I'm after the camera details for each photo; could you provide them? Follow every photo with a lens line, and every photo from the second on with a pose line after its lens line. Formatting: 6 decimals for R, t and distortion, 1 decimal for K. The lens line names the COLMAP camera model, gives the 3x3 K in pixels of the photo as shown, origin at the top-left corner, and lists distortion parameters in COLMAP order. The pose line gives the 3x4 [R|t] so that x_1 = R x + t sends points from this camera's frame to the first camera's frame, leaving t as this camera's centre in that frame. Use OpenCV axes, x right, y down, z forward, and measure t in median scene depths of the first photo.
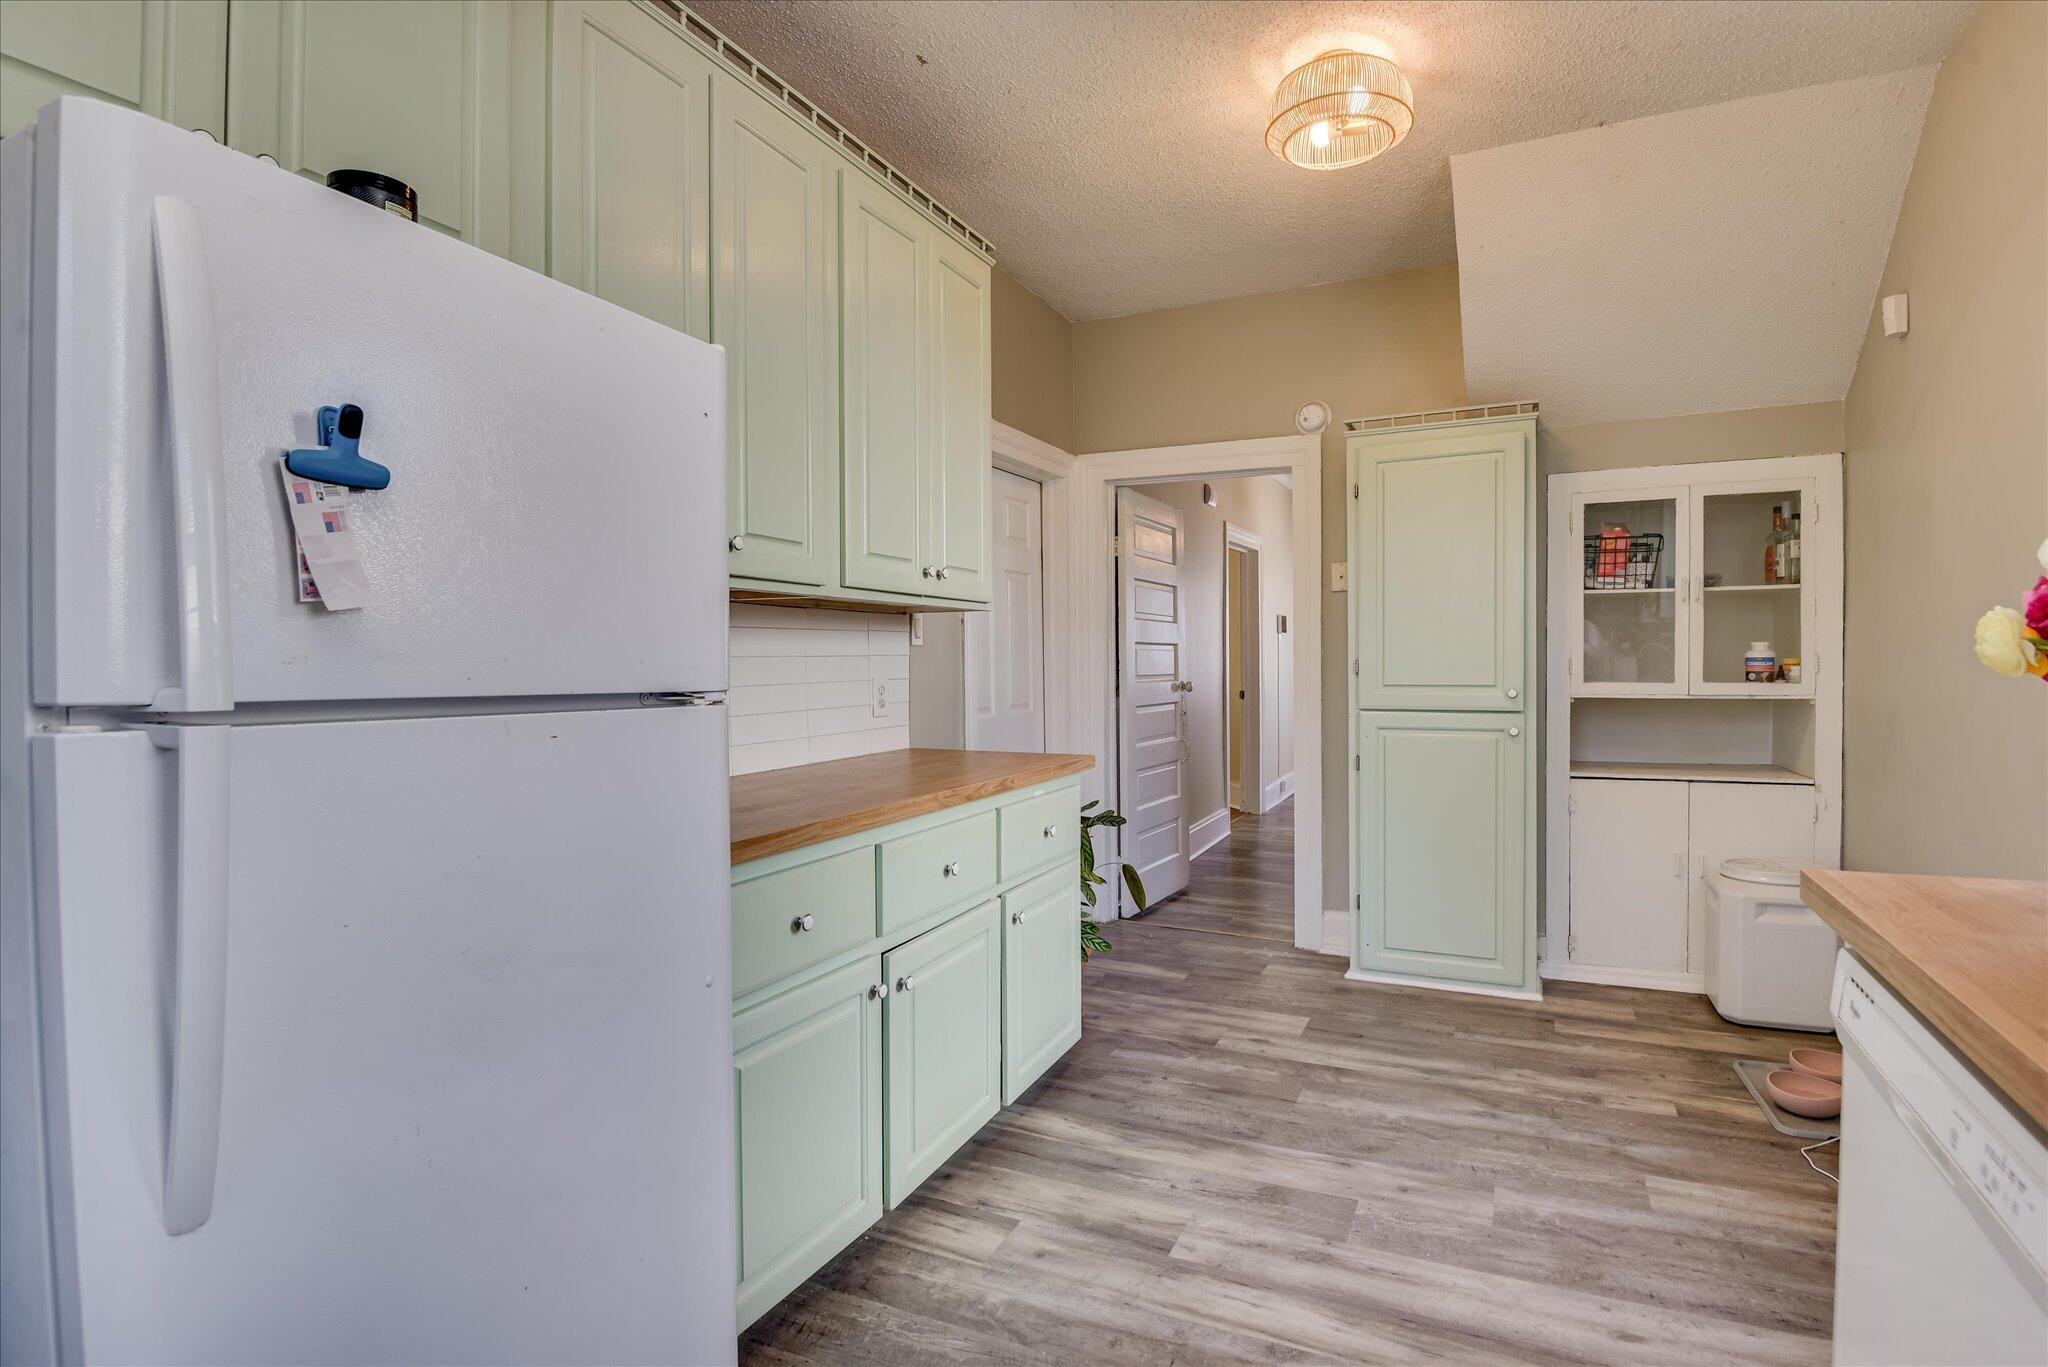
lens RADIAL K [[1003.5, 0, 1027.4], [0, 1003.5, 677.6], [0, 0, 1]] dist [-0.006894, -0.009580]
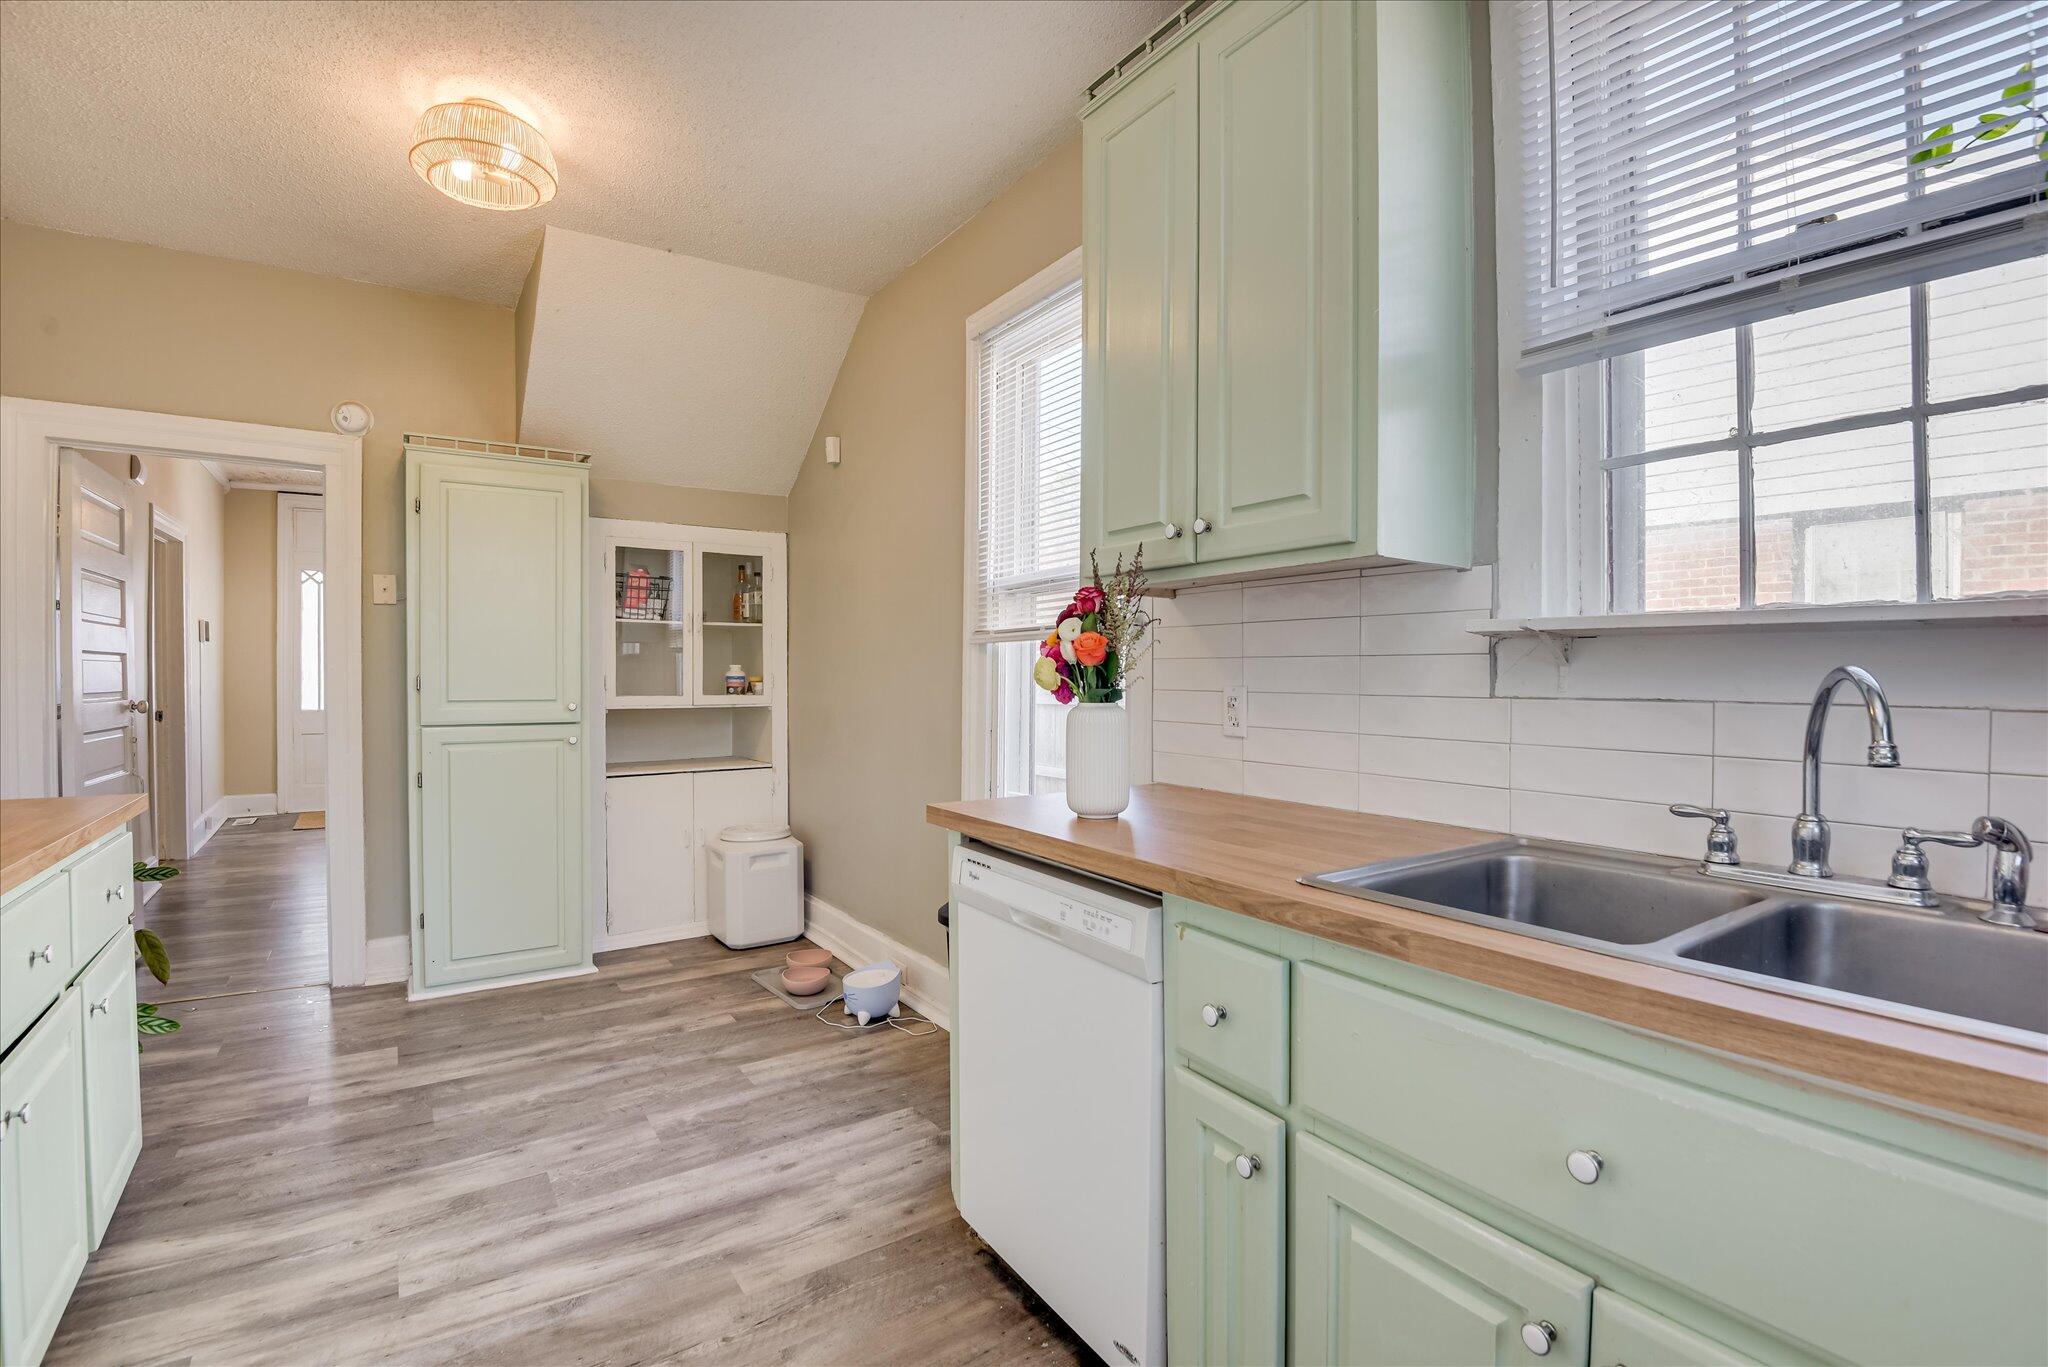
lens RADIAL K [[950.9, 0, 1016.4], [0, 950.9, 669.1], [0, 0, 1]] dist [-0.015347, -0.004917]
pose [[0.523084, 0.012831, 0.852185, -0.191705], [0.007959, 0.999770, -0.019939, -0.001435], [-0.852244, 0.017212, 0.522861, 0.009882]]
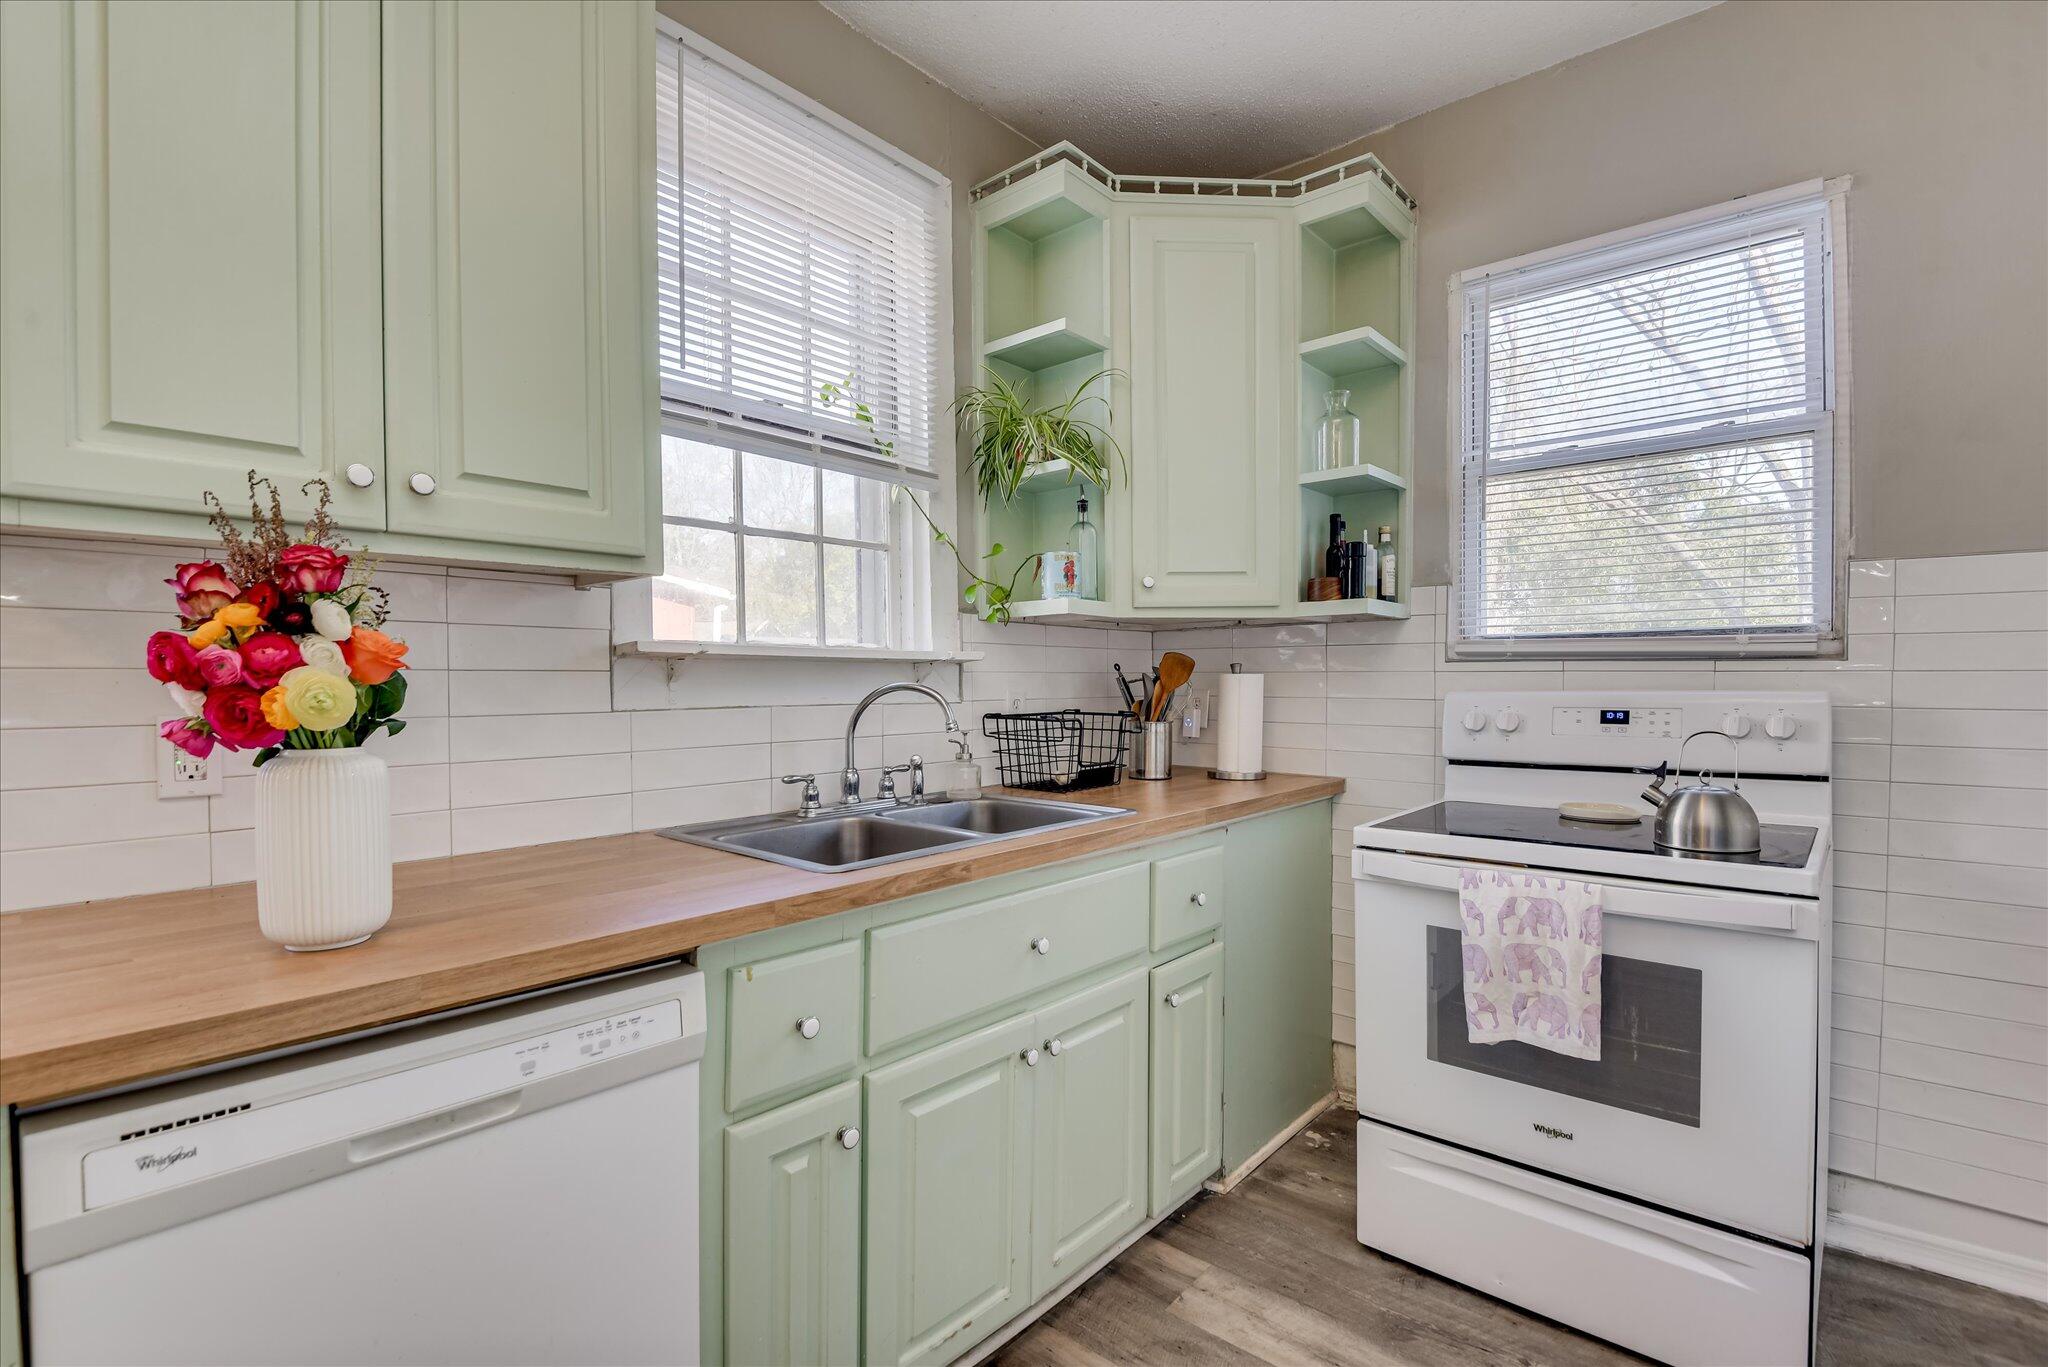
lens RADIAL K [[950.9, 0, 1007.9], [0, 950.9, 684.5], [0, 0, 1]] dist [-0.015347, -0.004917]
pose [[-0.964689, 0.013315, 0.263057, -0.005519], [0.018174, 0.999706, 0.016045, -0.013701], [-0.262766, 0.020259, -0.964647, 0.491711]]
